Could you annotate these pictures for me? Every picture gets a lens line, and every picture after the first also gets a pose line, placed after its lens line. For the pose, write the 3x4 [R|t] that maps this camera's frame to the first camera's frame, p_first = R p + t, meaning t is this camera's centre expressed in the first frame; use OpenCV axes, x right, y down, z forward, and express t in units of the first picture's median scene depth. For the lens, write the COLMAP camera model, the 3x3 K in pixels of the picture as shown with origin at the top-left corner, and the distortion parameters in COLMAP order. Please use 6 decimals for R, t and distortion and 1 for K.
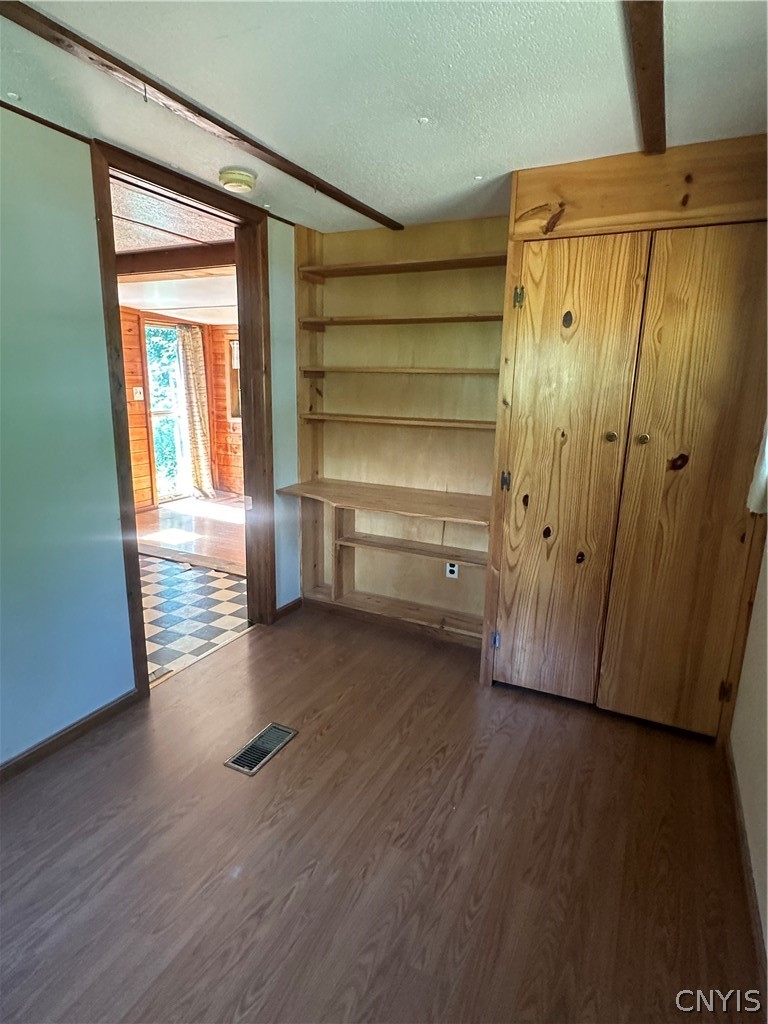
lens RADIAL K [[562.8, 0, 382.5], [0, 562.8, 512.1], [0, 0, 1]] dist [-0.017549, 0.000441]
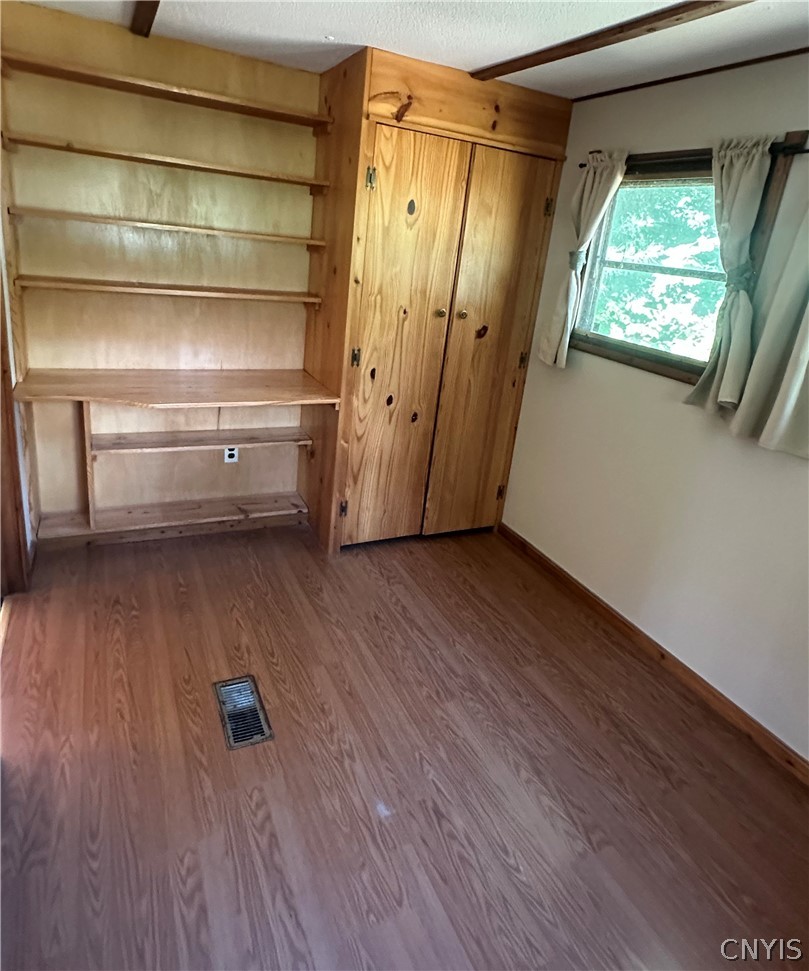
lens RADIAL K [[593.6, 0, 410.7], [0, 593.6, 426.8], [0, 0, 1]] dist [-0.017856, -0.002723]
pose [[0.597739, -0.191392, 0.778509, -0.621398], [0.086368, 0.980806, 0.174812, -0.116807], [-0.797025, -0.037254, 0.602797, 0.266931]]
